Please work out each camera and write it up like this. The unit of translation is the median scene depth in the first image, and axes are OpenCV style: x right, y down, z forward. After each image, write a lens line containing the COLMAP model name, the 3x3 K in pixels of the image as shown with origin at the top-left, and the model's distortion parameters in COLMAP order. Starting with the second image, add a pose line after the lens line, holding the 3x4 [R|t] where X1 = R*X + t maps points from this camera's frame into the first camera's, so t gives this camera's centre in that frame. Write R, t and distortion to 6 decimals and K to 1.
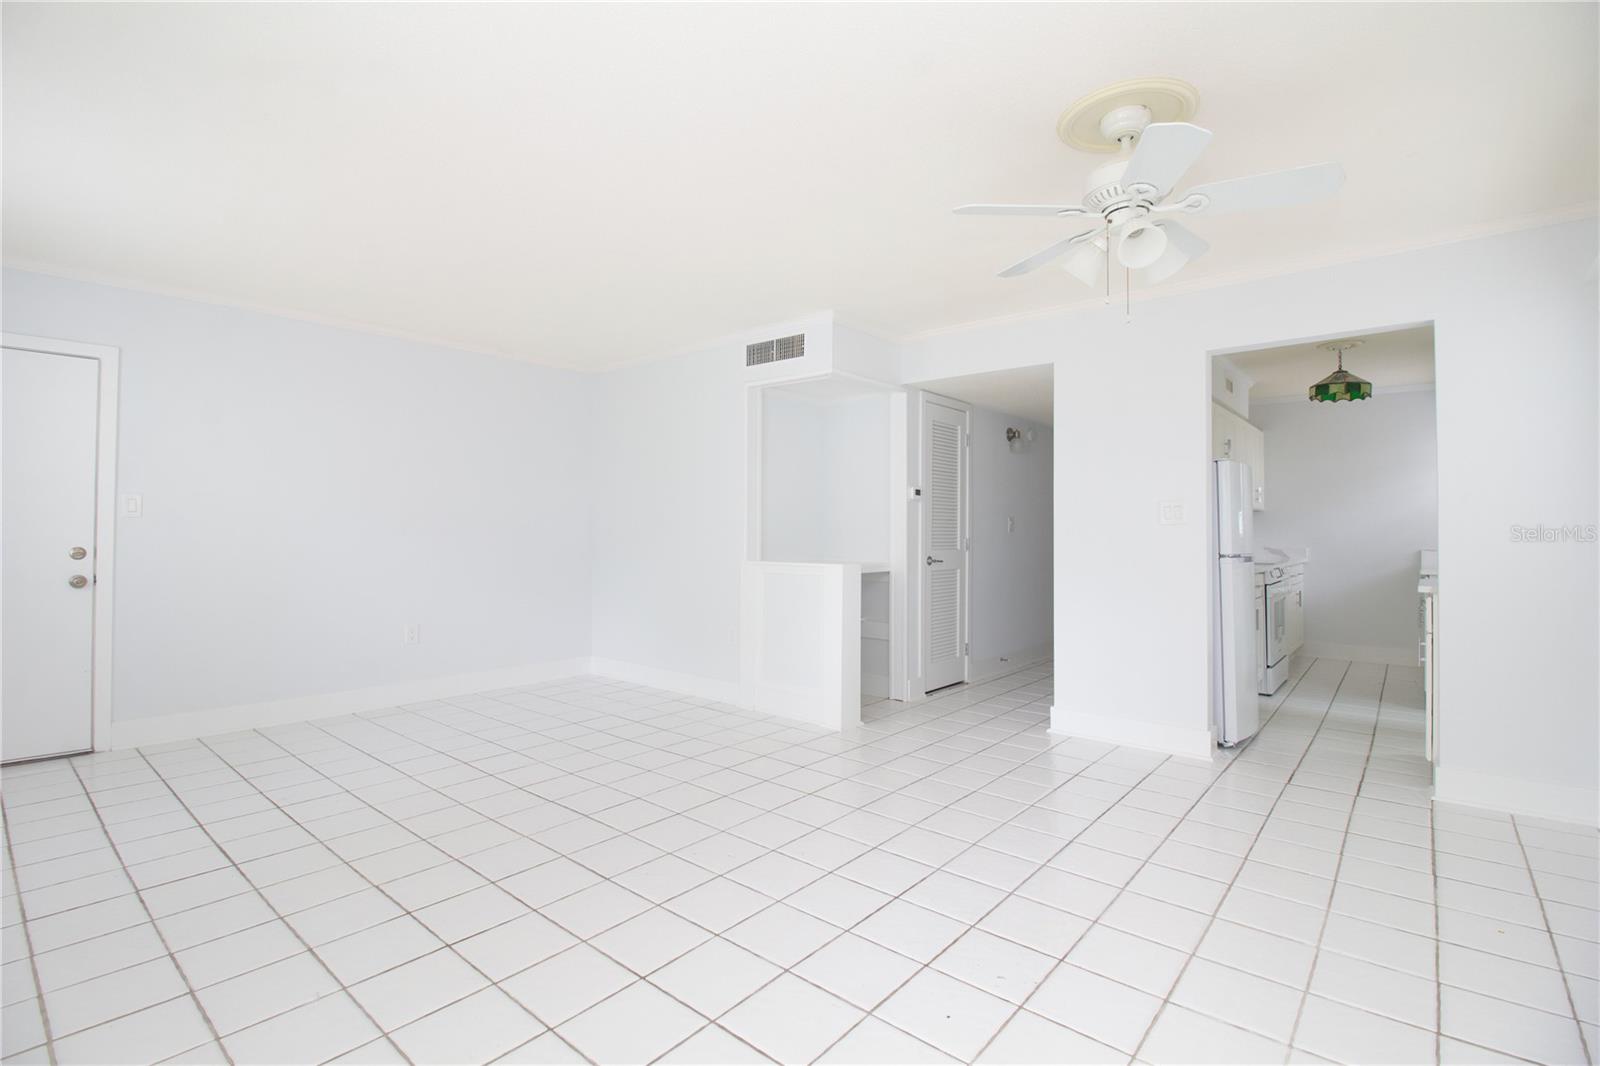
lens RADIAL K [[736.4, 0, 800.0], [0, 736.4, 533.0], [0, 0, 1]] dist [-0.001239, -0.000192]
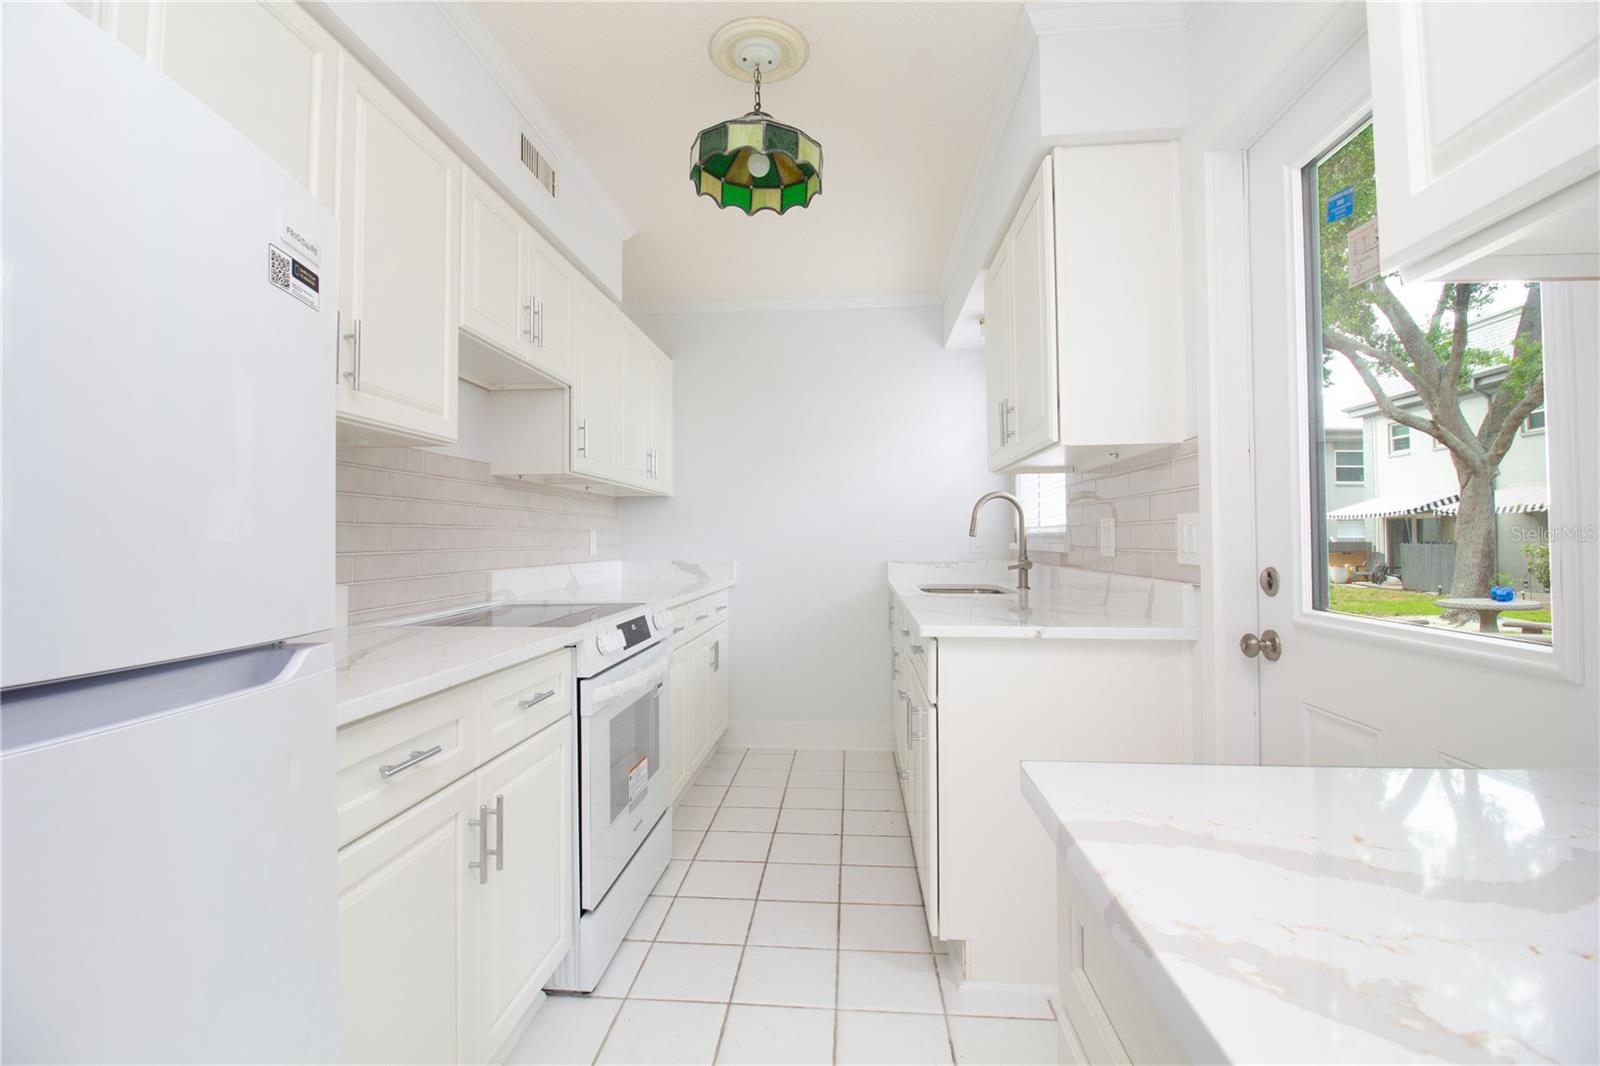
lens RADIAL K [[736.4, 0, 800.0], [0, 736.4, 533.0], [0, 0, 1]] dist [-0.001239, -0.000192]
pose [[0.809889, 0.010935, 0.586481, 0.508263], [-0.007629, 0.999938, -0.008109, 0.002869], [-0.586533, 0.002093, 0.809922, 0.649219]]
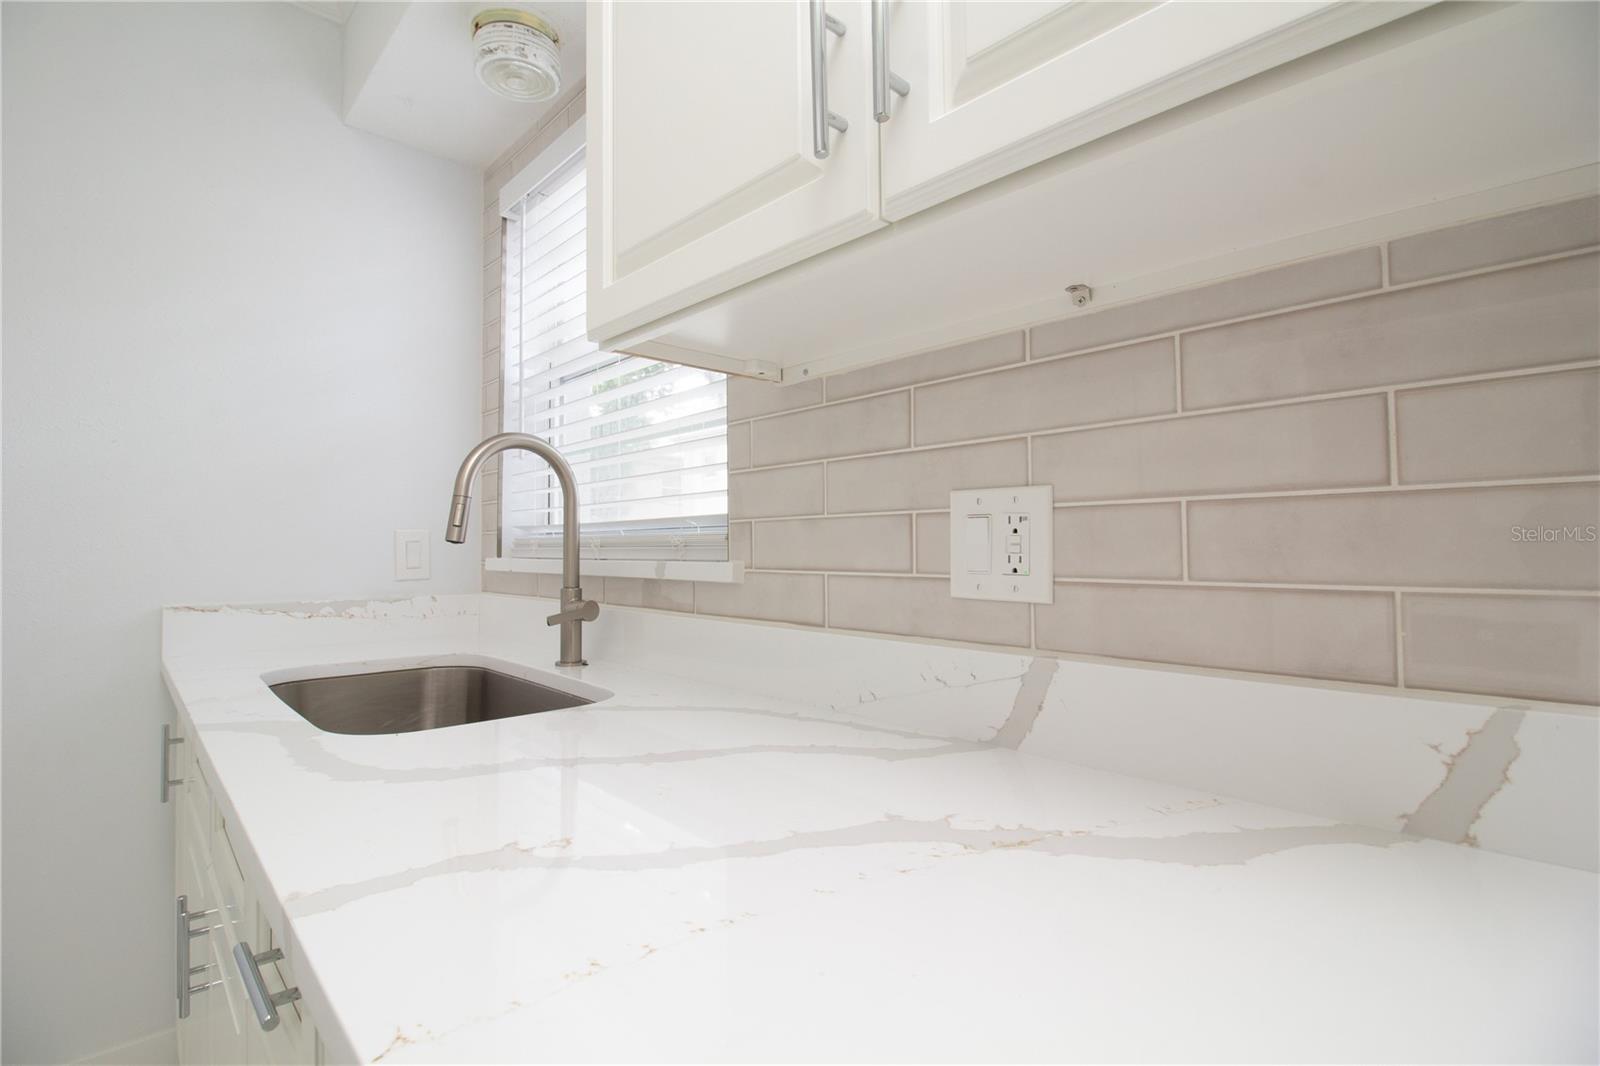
lens RADIAL K [[769.9, 0, 800.0], [0, 769.9, 533.0], [0, 0, 1]] dist [-0.000876, -0.000122]
pose [[0.124086, 0.026349, 0.991922, 0.702221], [-0.006509, 0.999647, -0.025739, 0.002398], [-0.992250, -0.003263, 0.124214, 0.862564]]
